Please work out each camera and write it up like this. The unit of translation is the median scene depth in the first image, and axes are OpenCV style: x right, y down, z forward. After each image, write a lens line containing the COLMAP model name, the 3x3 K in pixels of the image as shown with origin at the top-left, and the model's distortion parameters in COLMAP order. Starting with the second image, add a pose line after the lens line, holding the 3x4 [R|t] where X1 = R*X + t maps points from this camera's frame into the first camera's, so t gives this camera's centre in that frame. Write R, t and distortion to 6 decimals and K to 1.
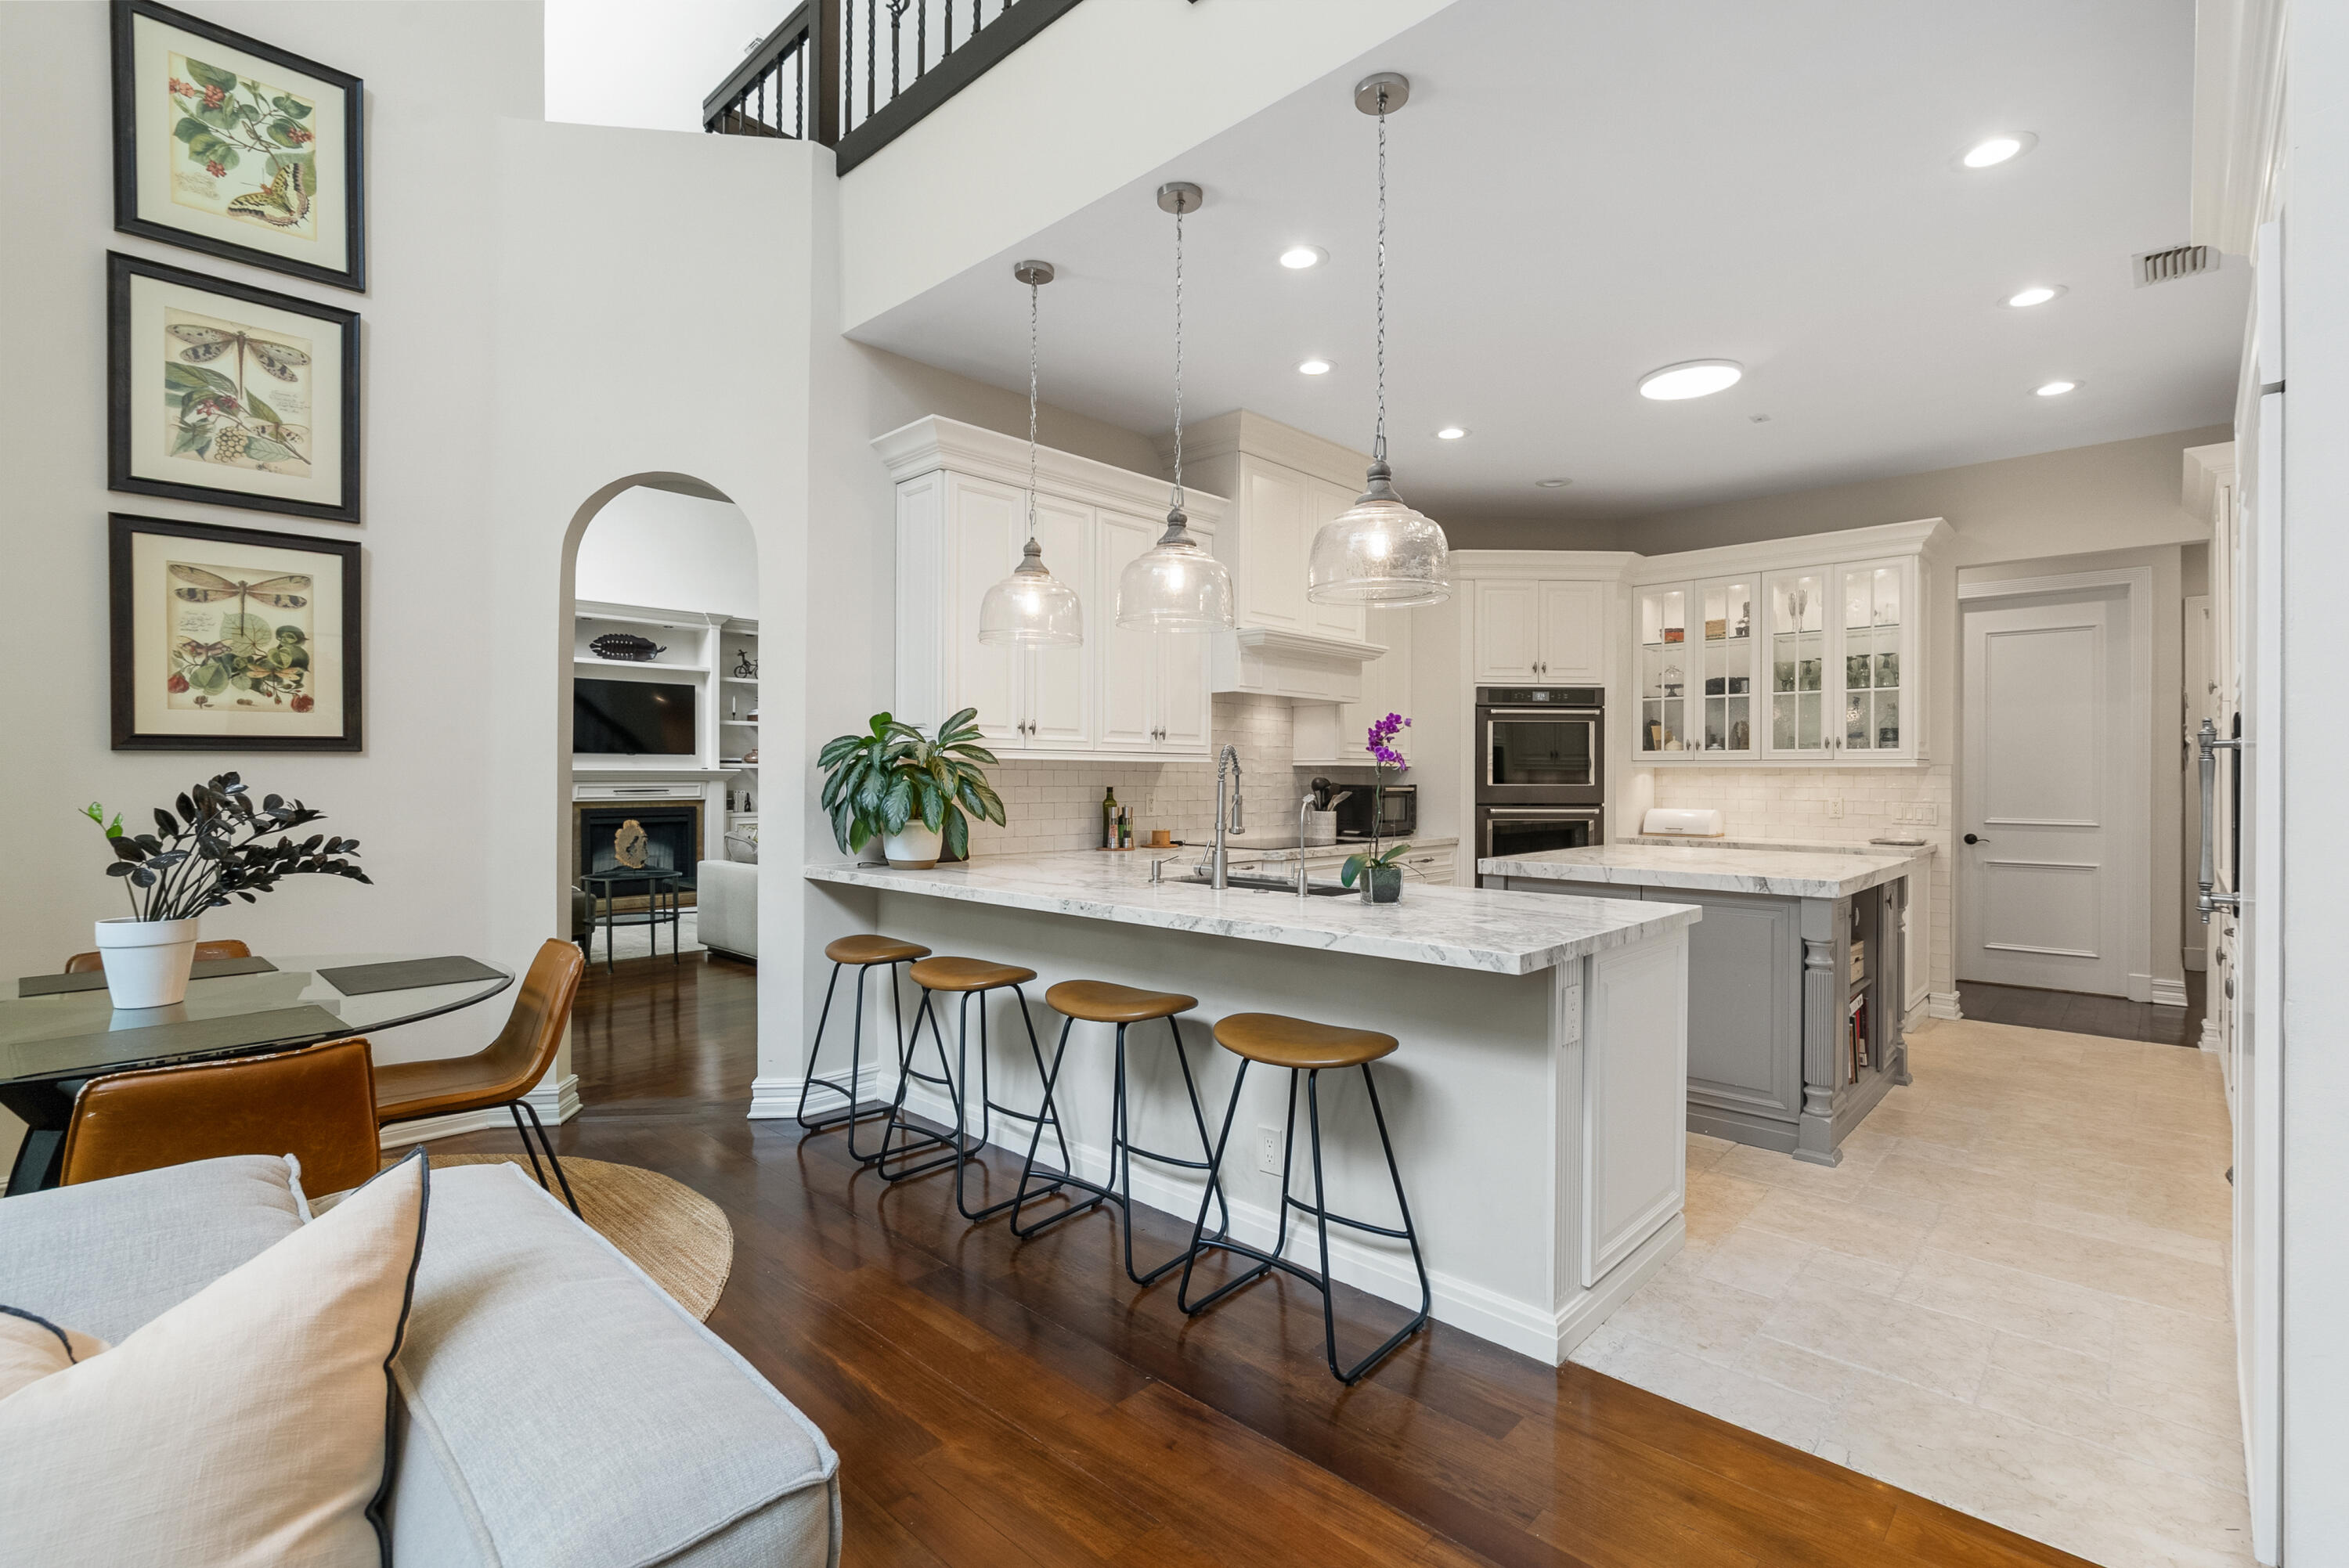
lens RADIAL K [[1071.1, 0, 1178.5], [0, 1071.1, 770.3], [0, 0, 1]] dist [-0.001437, 0.000851]
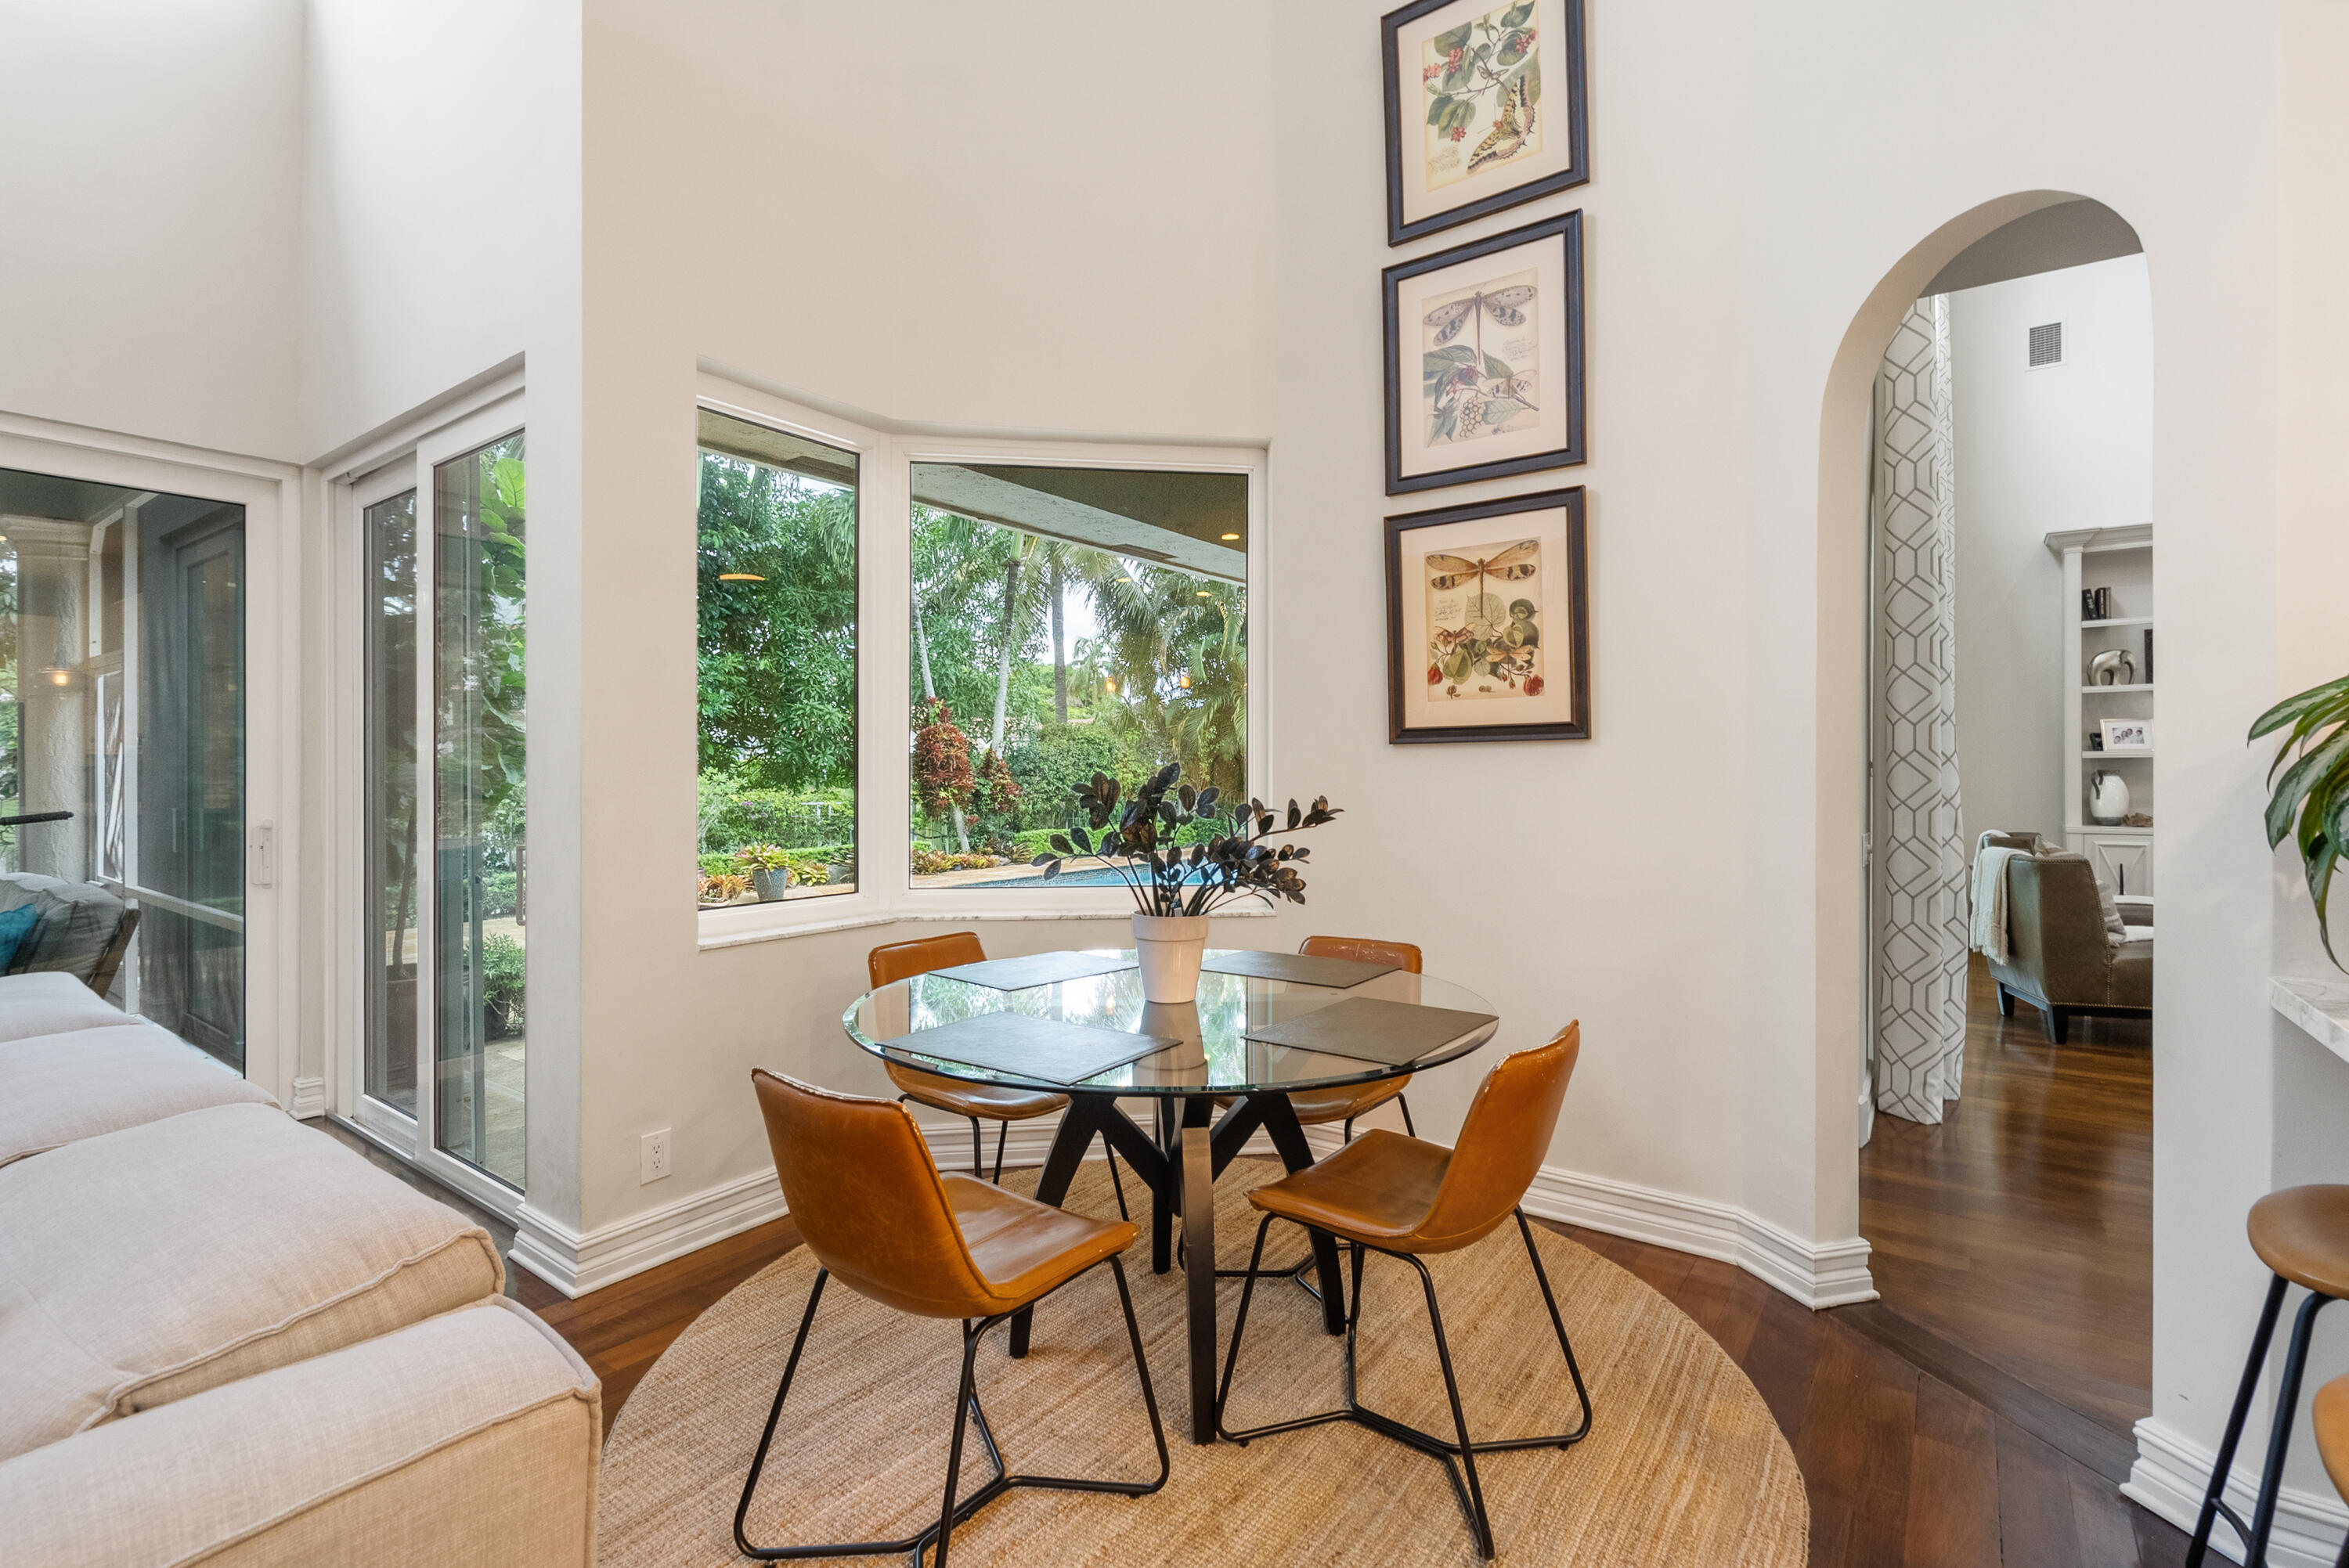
lens RADIAL K [[1074.2, 0, 1180.8], [0, 1074.2, 775.1], [0, 0, 1]] dist [-0.007802, 0.000880]
pose [[0.121038, 0.002434, -0.992645, 0.020062], [0.004520, 0.999985, 0.003003, 0.006667], [0.992638, -0.004851, 0.121025, 0.578647]]
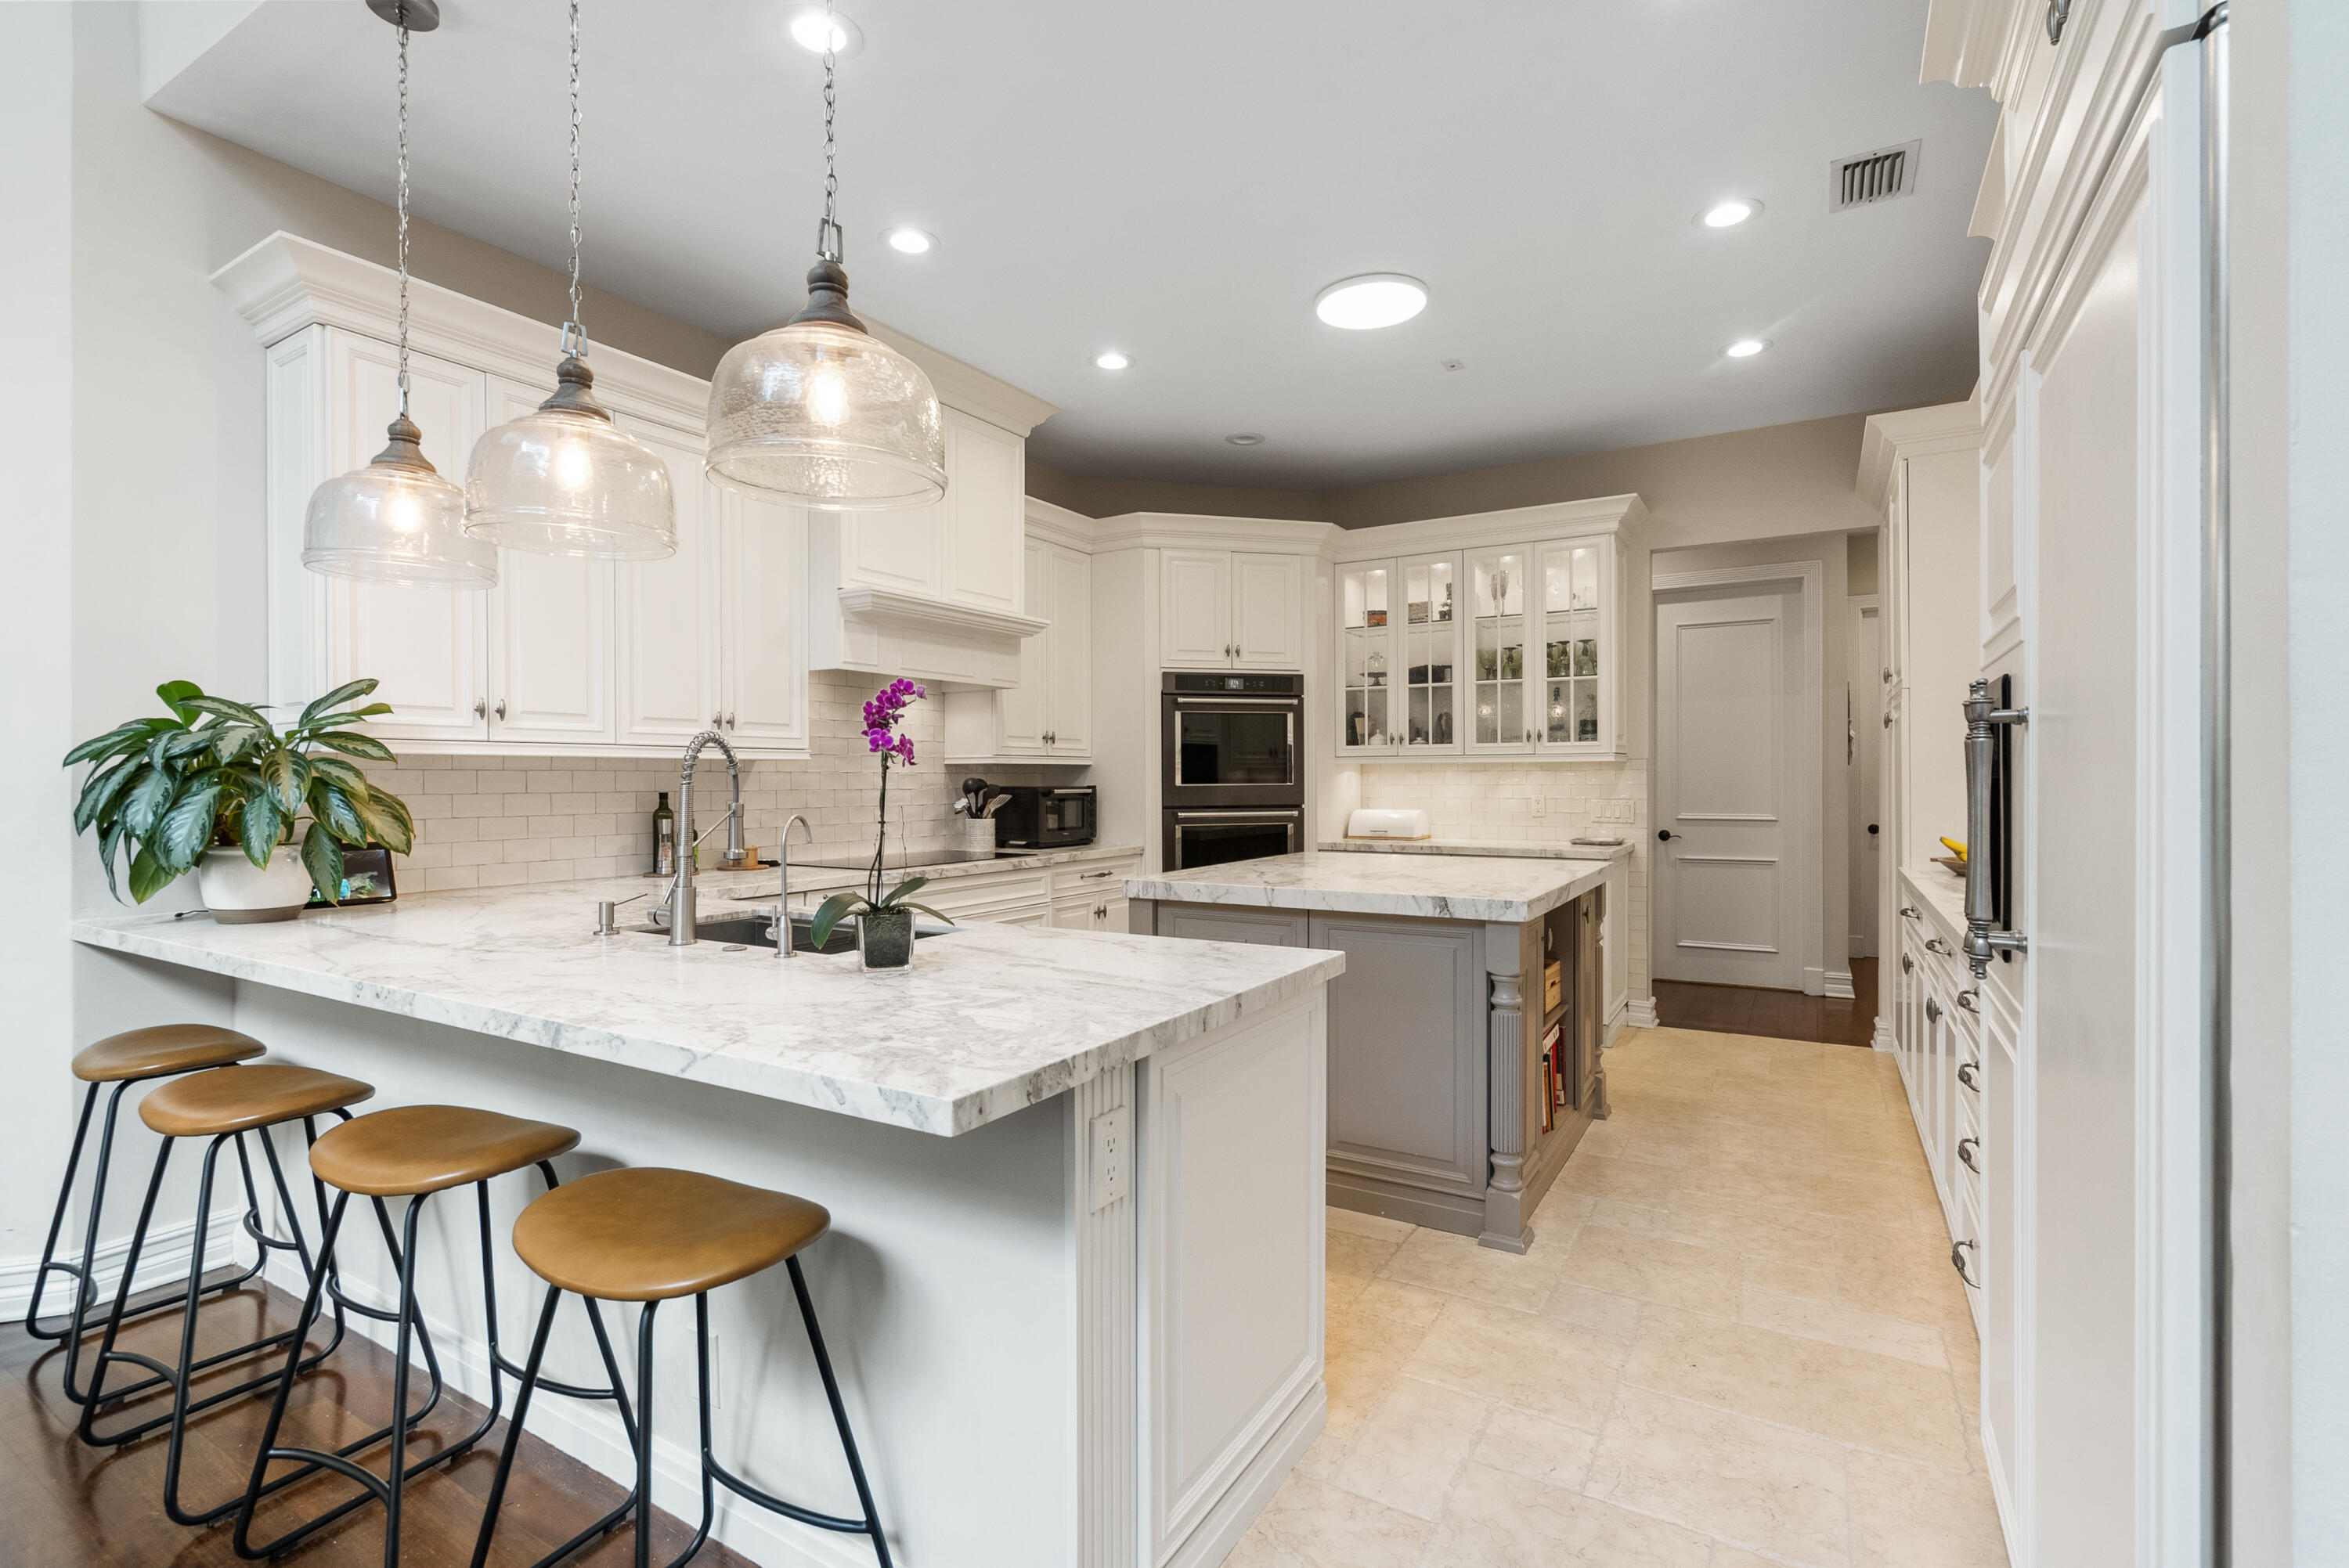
lens RADIAL K [[1074.2, 0, 1180.8], [0, 1074.2, 775.1], [0, 0, 1]] dist [-0.007802, 0.000880]
pose [[0.976445, -0.007495, 0.215634, 0.181002], [0.006854, 0.999970, 0.003720, 0.004167], [-0.215656, -0.002155, 0.976467, 0.256918]]
